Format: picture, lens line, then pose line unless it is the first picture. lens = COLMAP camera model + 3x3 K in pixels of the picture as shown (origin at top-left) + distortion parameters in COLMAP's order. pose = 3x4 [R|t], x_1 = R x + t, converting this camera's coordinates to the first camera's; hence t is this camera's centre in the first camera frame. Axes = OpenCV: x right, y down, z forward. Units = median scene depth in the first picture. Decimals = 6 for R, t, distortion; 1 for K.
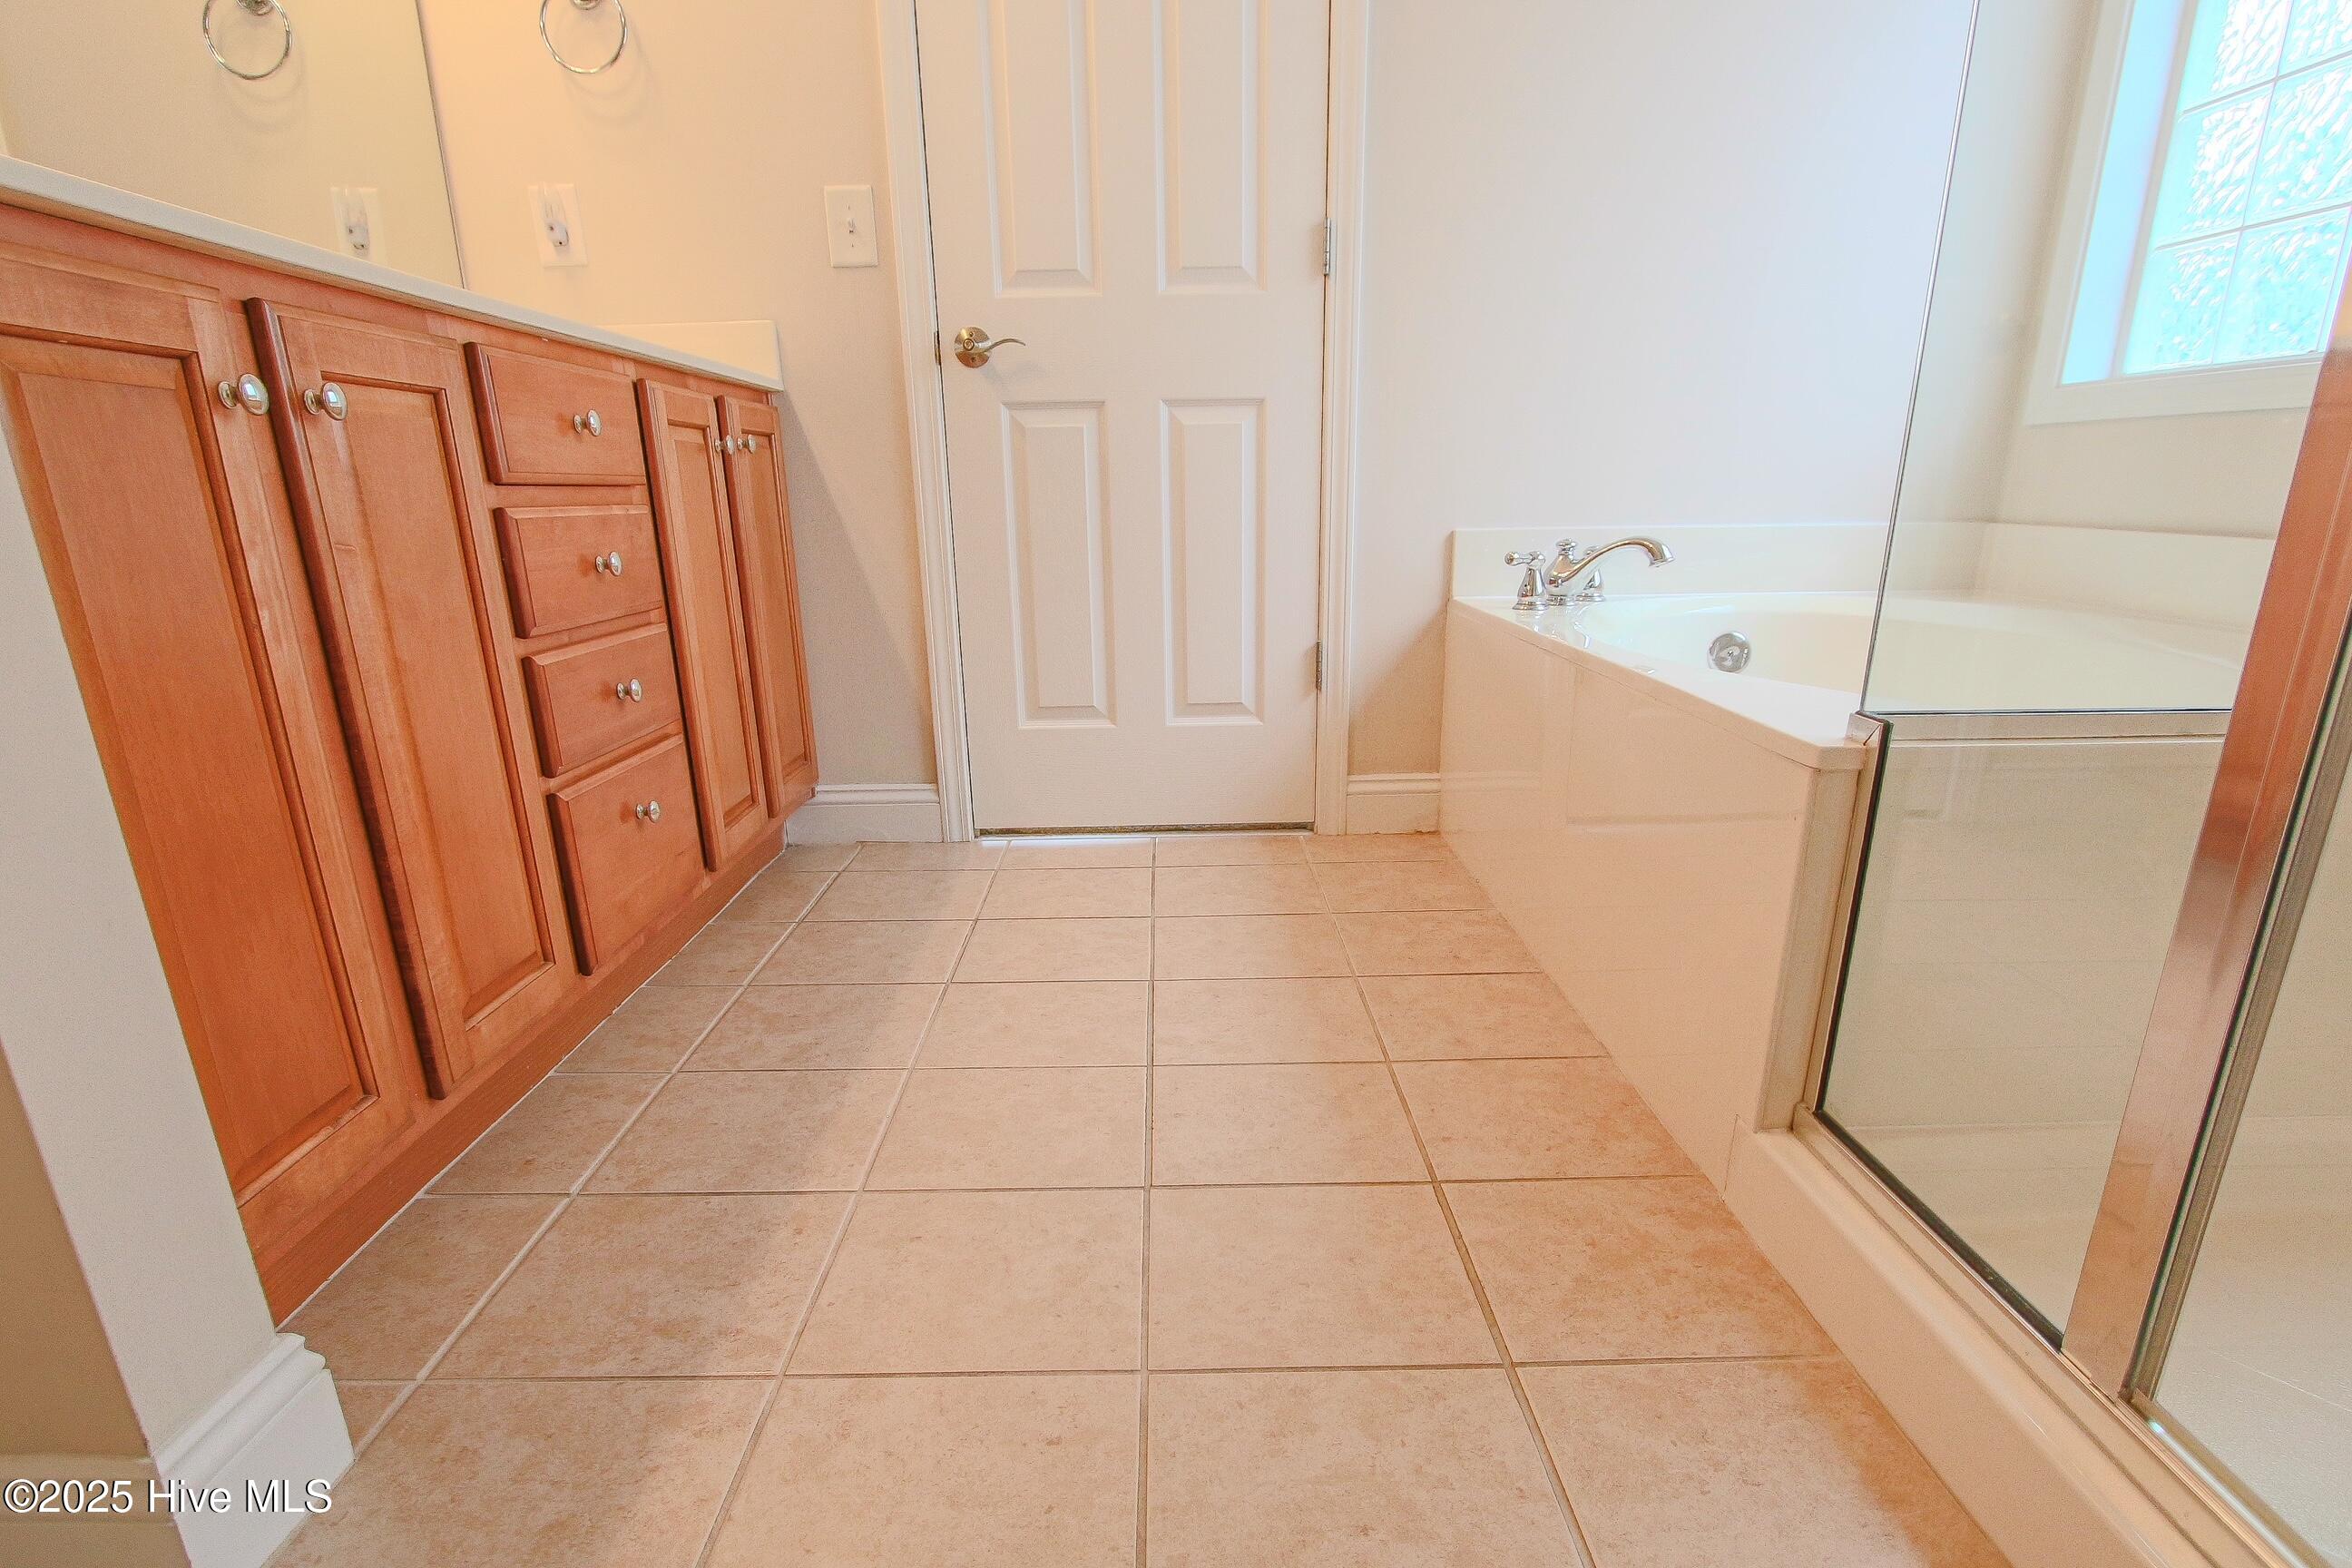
lens RADIAL K [[1277.7, 0, 1175.0], [0, 1277.7, 954.9], [0, 0, 1]] dist [0.000186, 0.002192]
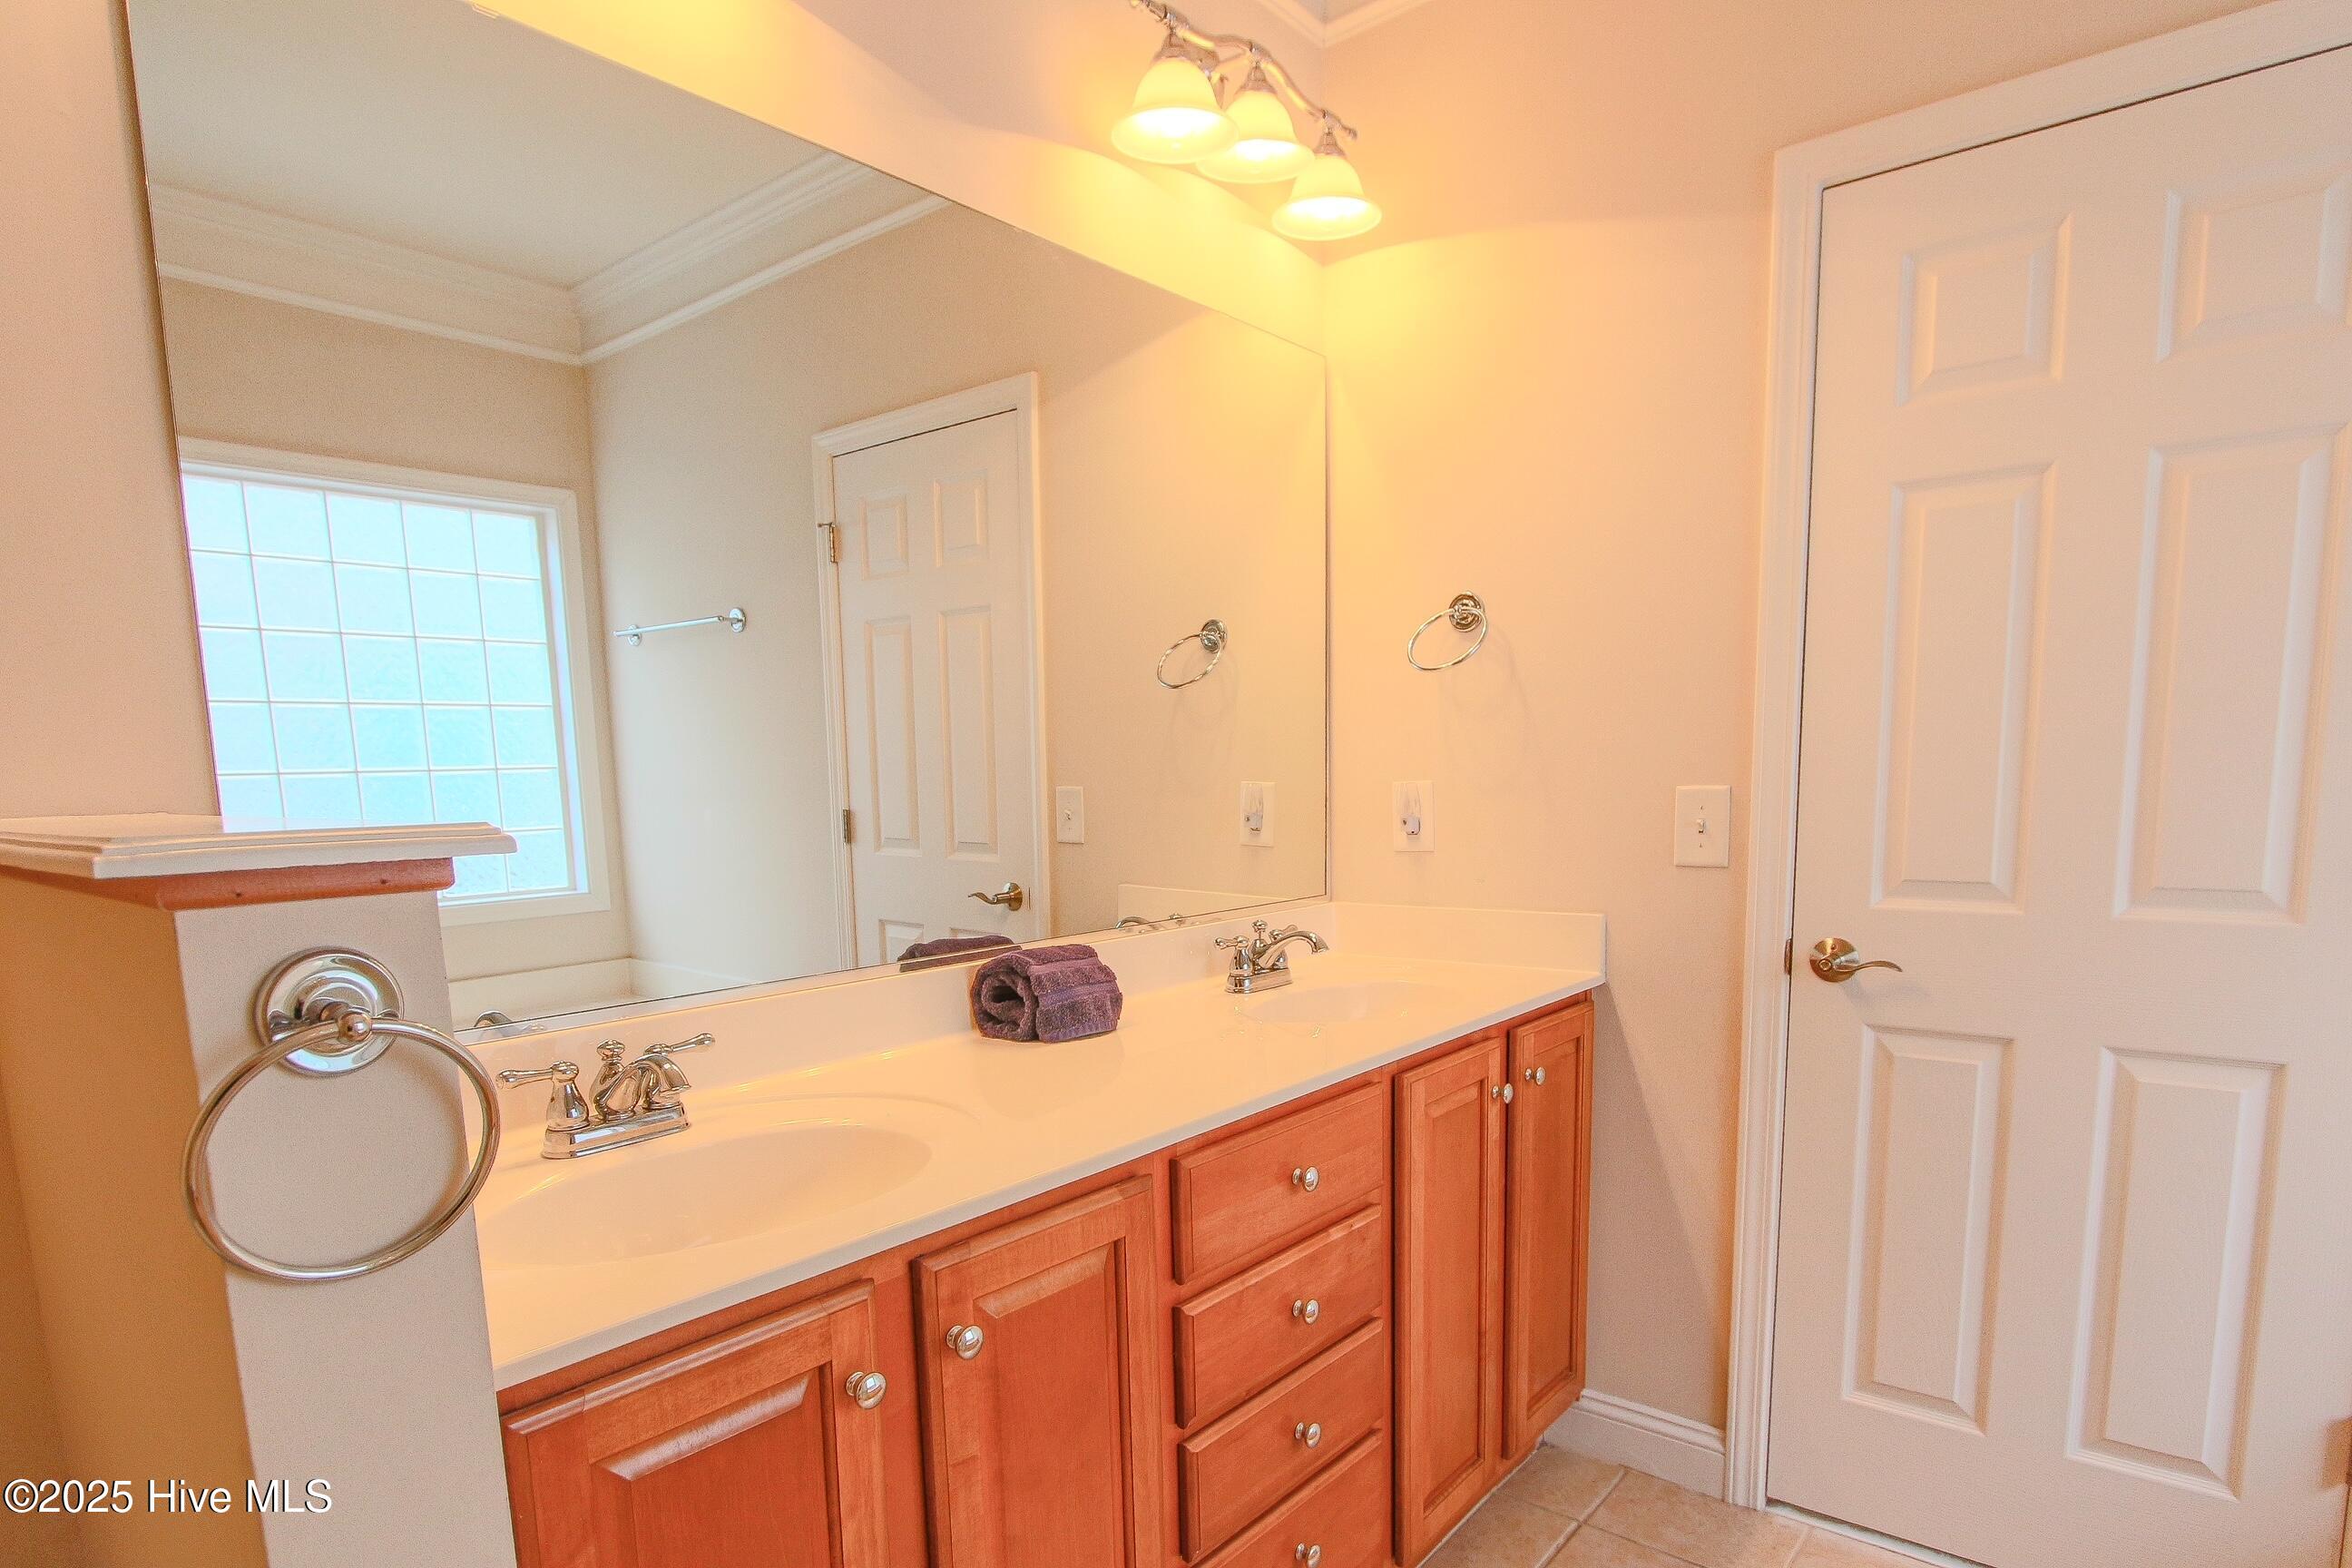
lens RADIAL K [[1295.7, 0, 1186.4], [0, 1295.7, 986.0], [0, 0, 1]] dist [-0.018484, 0.000708]
pose [[0.770696, 0.097381, -0.629718, 0.043531], [-0.203405, 0.974148, -0.098299, -0.290747], [0.603866, 0.203847, 0.770580, 0.114874]]
